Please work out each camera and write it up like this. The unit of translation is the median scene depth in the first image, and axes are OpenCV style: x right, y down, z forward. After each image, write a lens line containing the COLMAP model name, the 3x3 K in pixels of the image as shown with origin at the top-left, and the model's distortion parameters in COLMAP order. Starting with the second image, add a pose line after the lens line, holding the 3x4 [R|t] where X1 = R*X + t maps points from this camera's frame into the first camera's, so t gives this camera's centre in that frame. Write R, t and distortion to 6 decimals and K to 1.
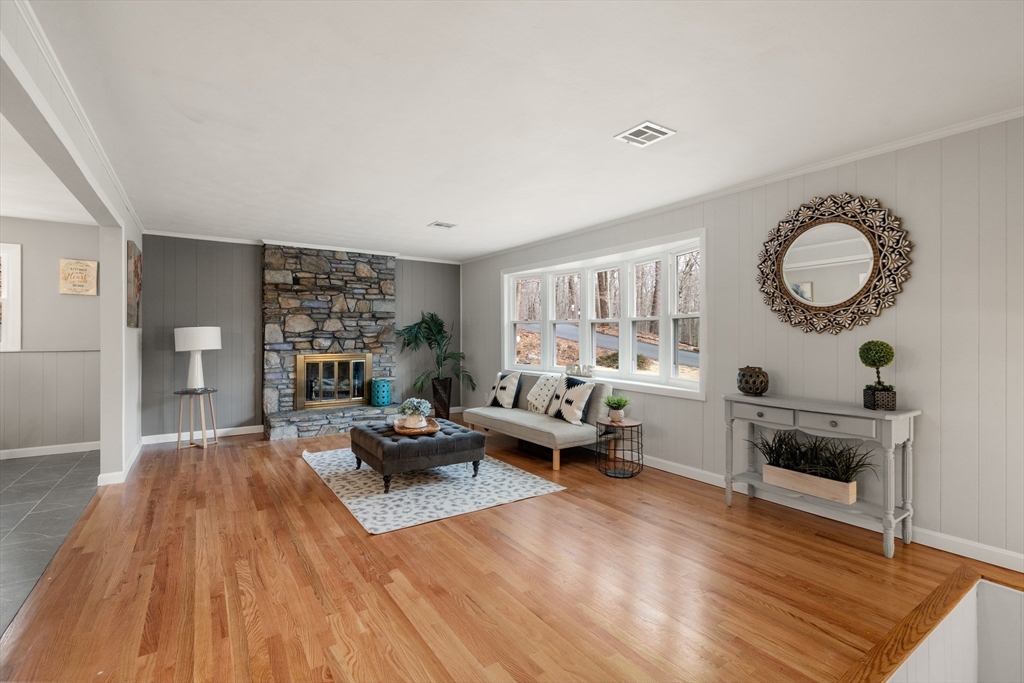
lens RADIAL K [[468.3, 0, 511.7], [0, 468.3, 335.0], [0, 0, 1]] dist [-0.003146, 0.002236]
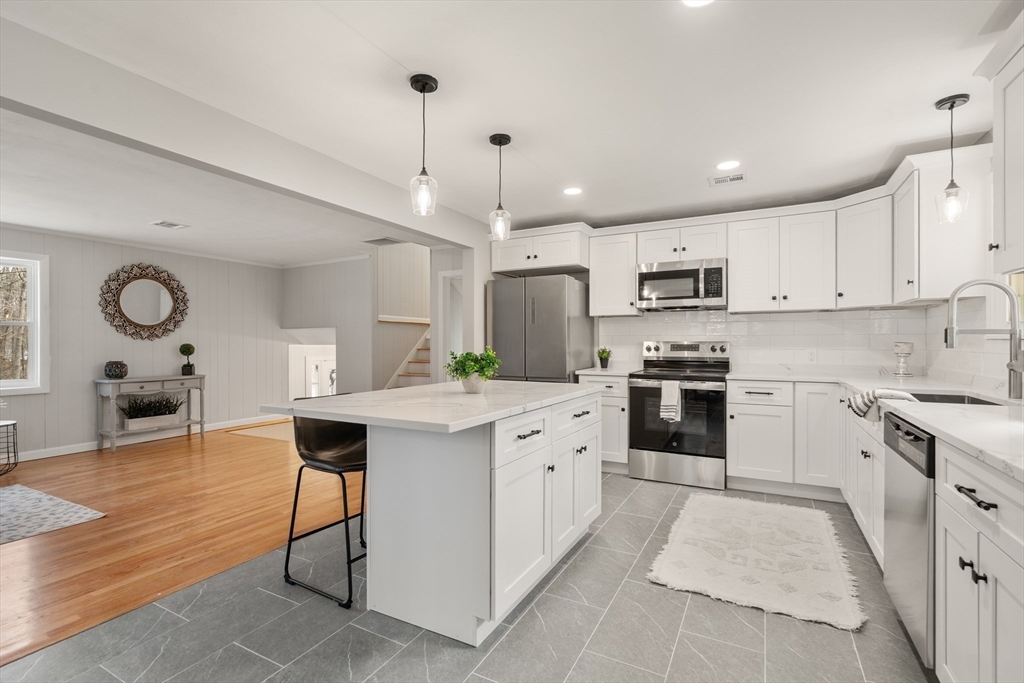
lens RADIAL K [[468.3, 0, 511.2], [0, 468.3, 342.2], [0, 0, 1]] dist [-0.003146, 0.002236]
pose [[-0.467493, 0.000176, 0.883997, -1.006510], [-0.002166, 0.999997, -0.001345, 0.003173], [-0.883994, -0.002543, -0.467491, 0.379427]]
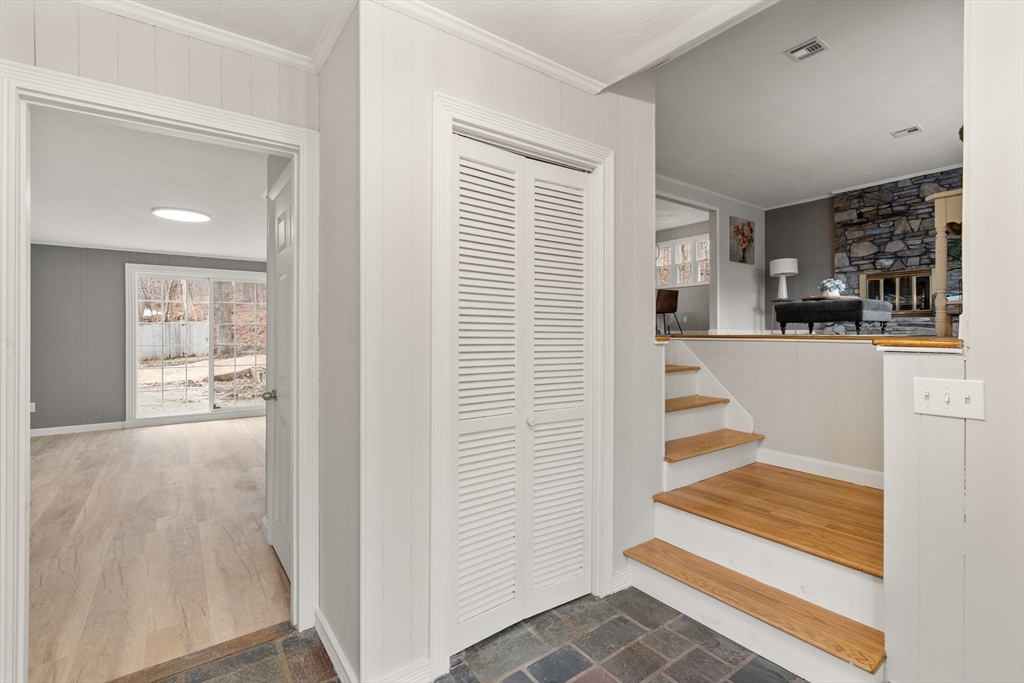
lens RADIAL K [[468.3, 0, 510.0], [0, 468.3, 332.8], [0, 0, 1]] dist [-0.003146, 0.002236]
pose [[0.034613, -0.002886, -0.999397, 0.911264], [0.003515, 0.999990, -0.002766, 0.237792], [0.999395, -0.003417, 0.034622, 0.018845]]
